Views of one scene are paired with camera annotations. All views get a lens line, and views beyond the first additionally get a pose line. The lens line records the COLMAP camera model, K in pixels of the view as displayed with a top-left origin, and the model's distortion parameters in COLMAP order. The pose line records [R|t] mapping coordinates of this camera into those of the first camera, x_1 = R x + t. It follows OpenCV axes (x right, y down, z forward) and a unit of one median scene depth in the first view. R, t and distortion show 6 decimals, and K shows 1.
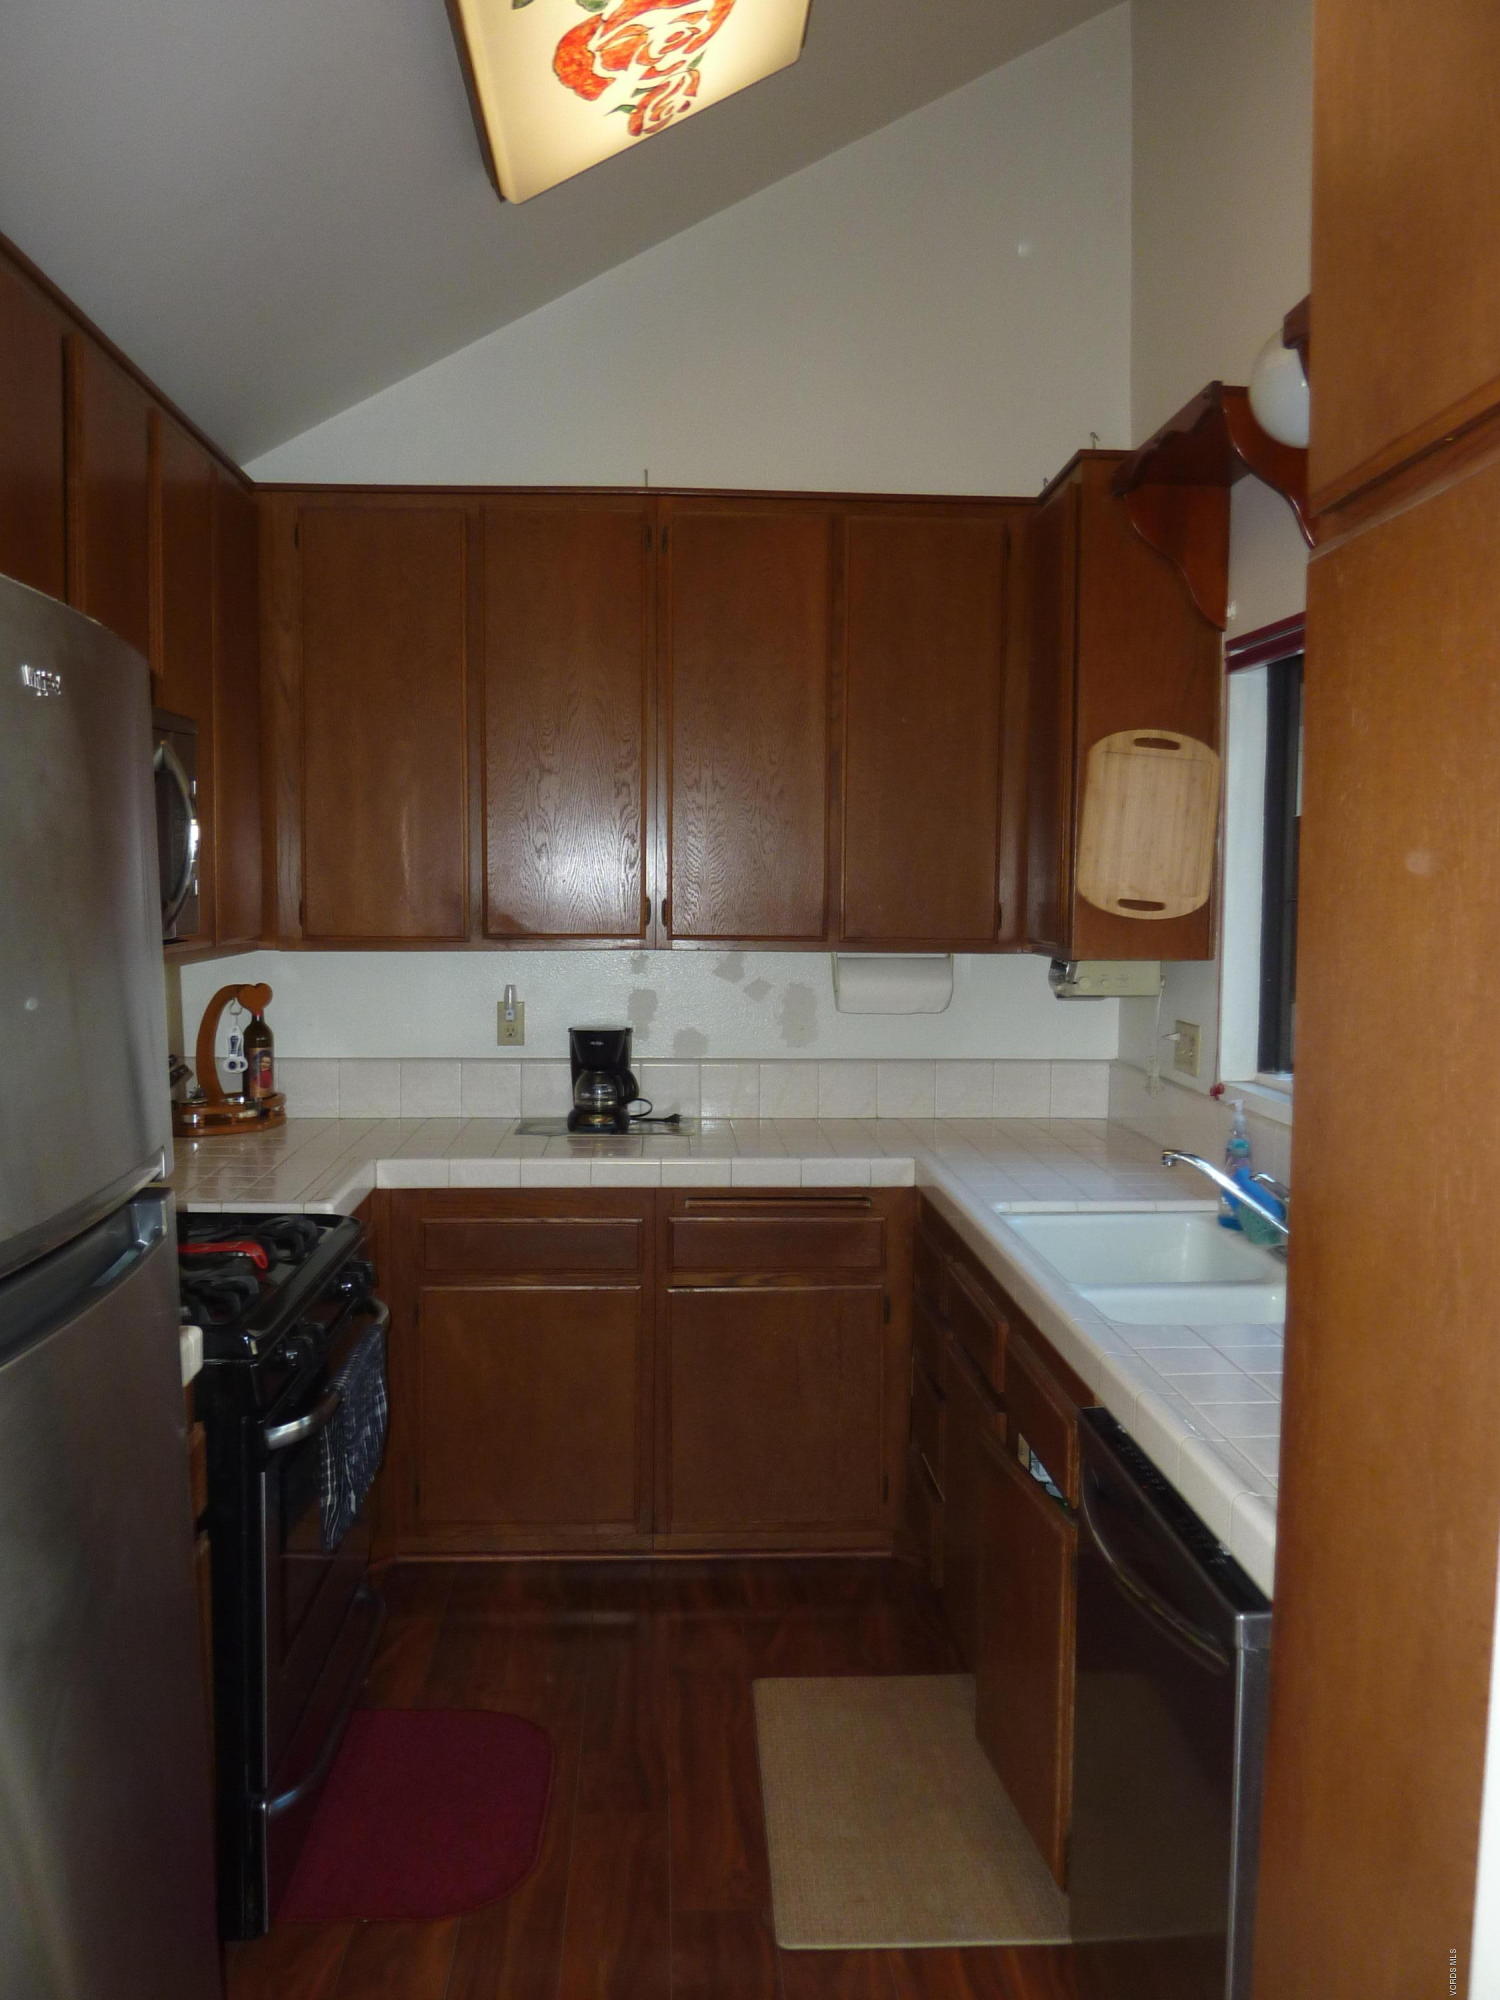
lens RADIAL K [[1533.5, 0, 727.6], [0, 1533.5, 997.4], [0, 0, 1]] dist [-0.010211, -0.019232]
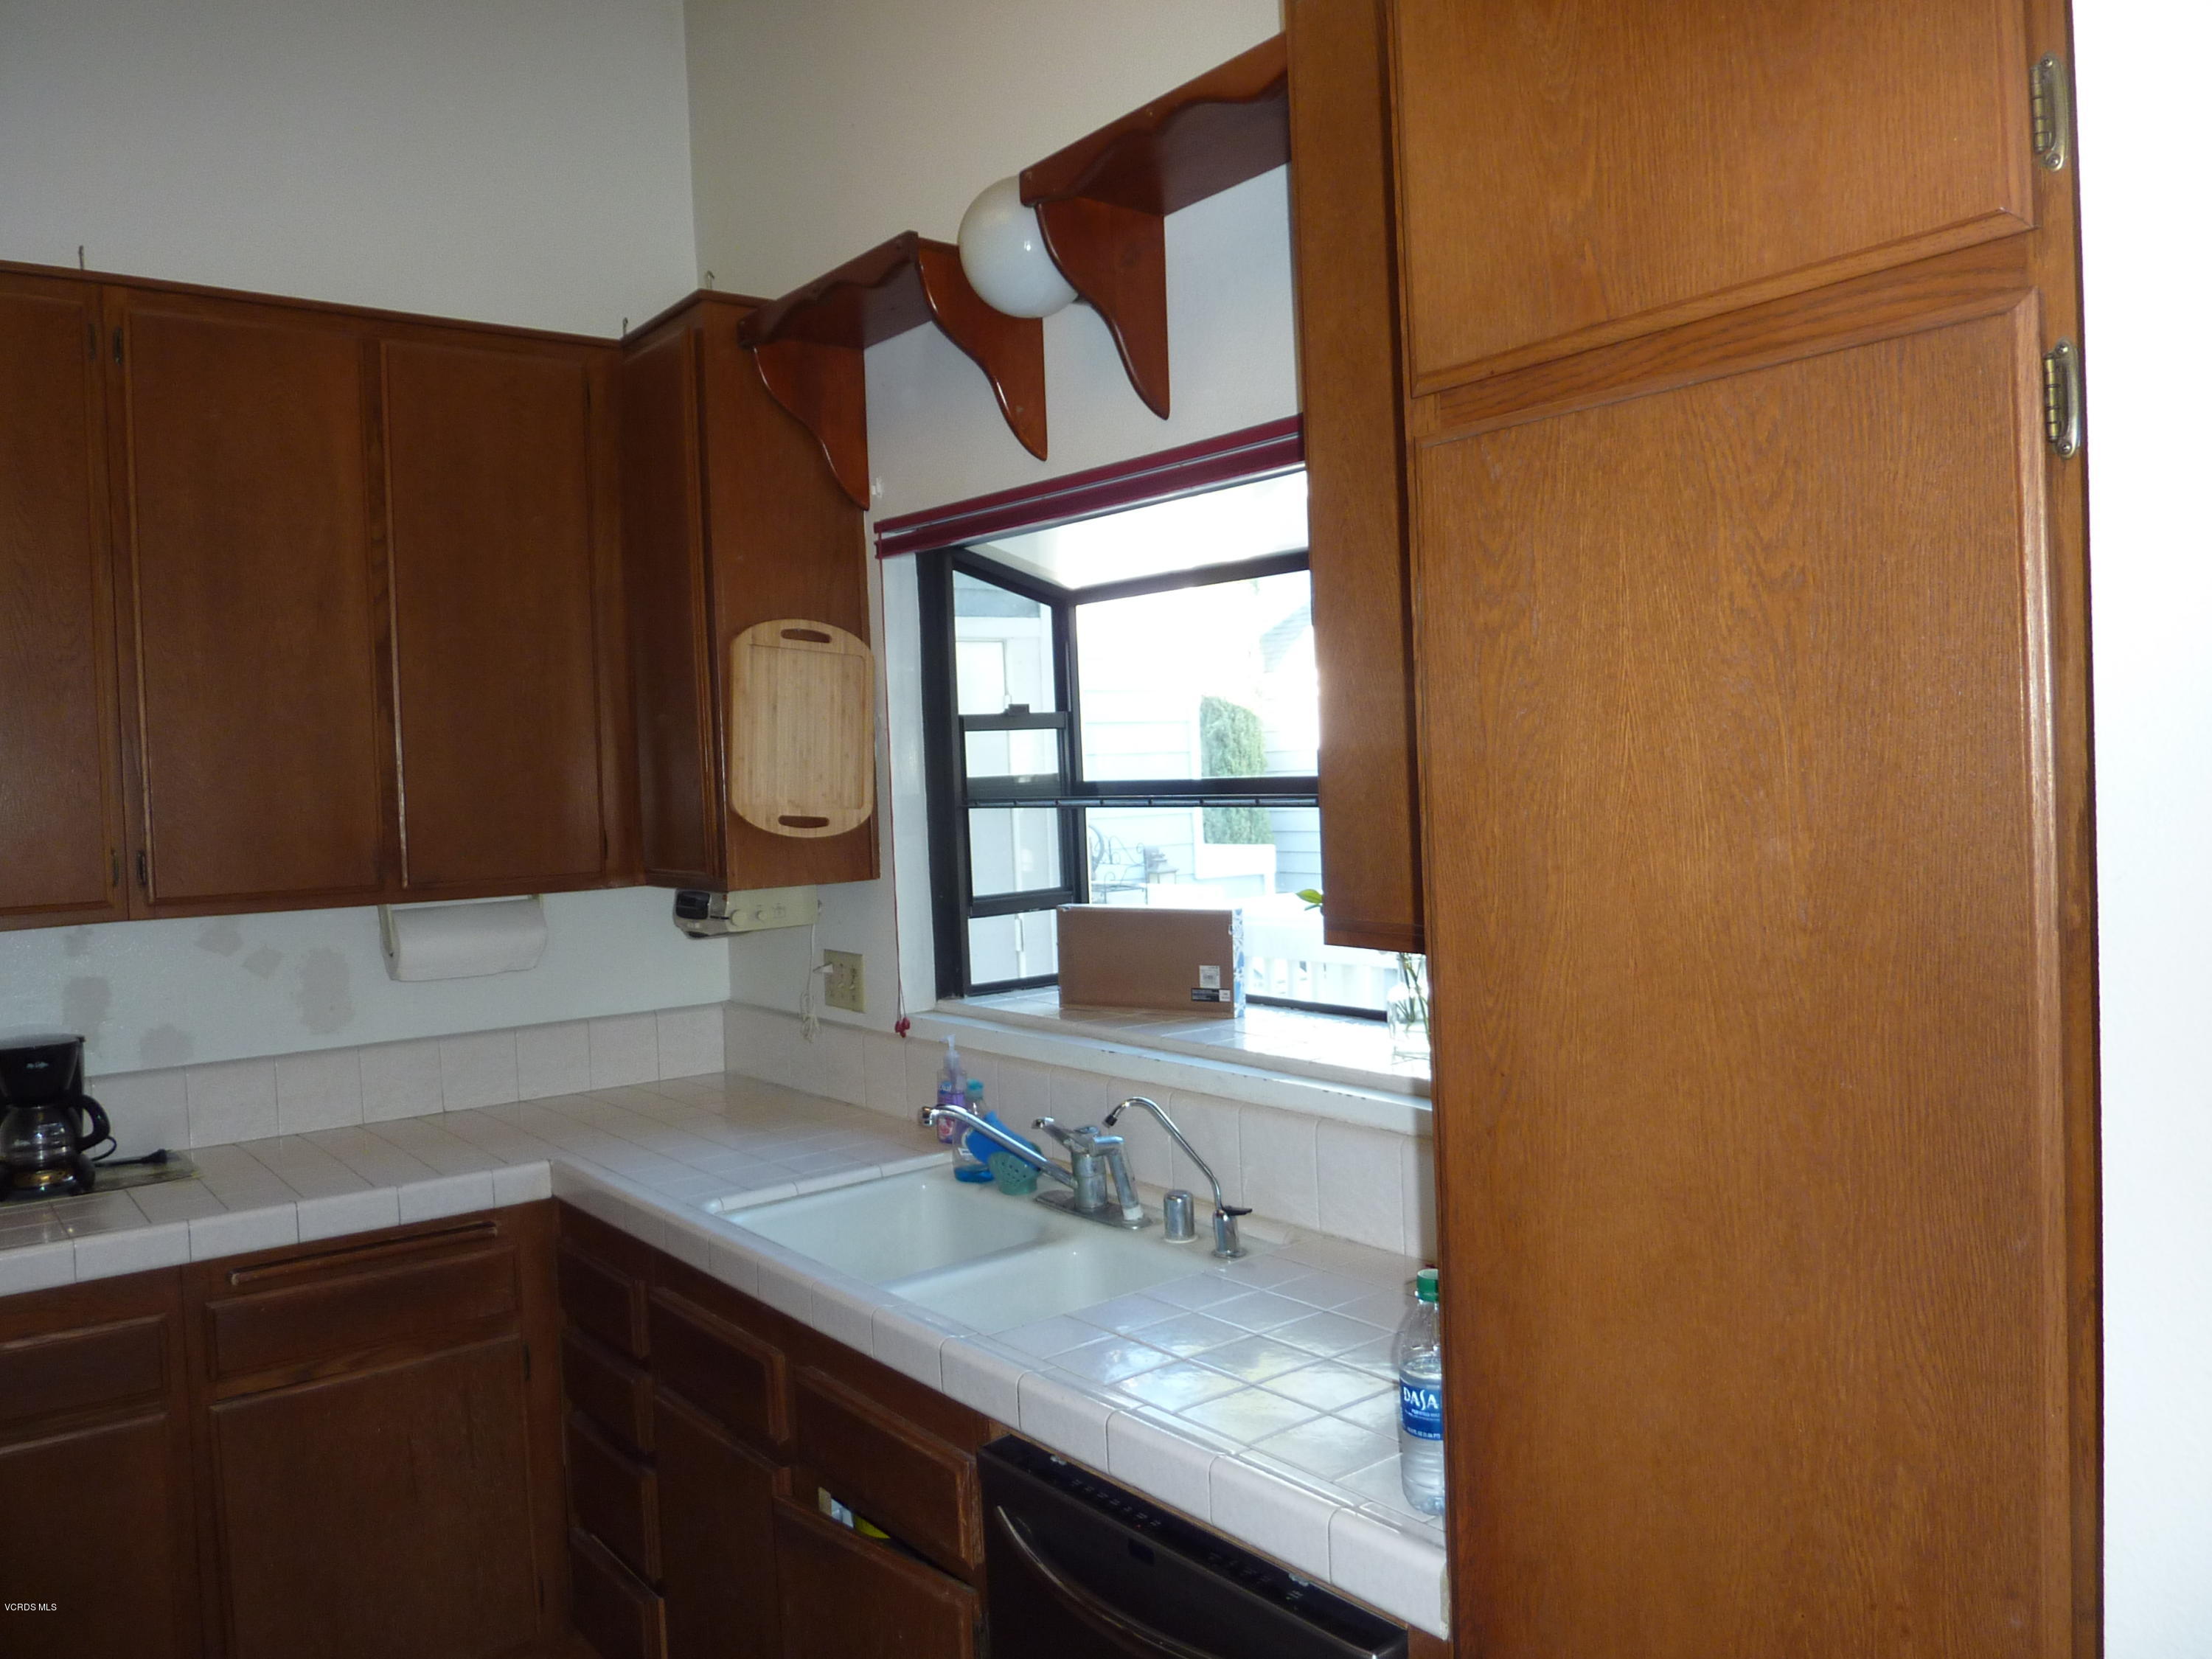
lens RADIAL K [[1696.0, 0, 1099.0], [0, 1696.0, 818.7], [0, 0, 1]] dist [-0.010211, -0.019232]
pose [[0.817146, -0.053760, 0.573919, -0.136134], [0.083879, 0.996134, -0.026116, -0.022815], [-0.570296, 0.069480, 0.818496, 0.122755]]
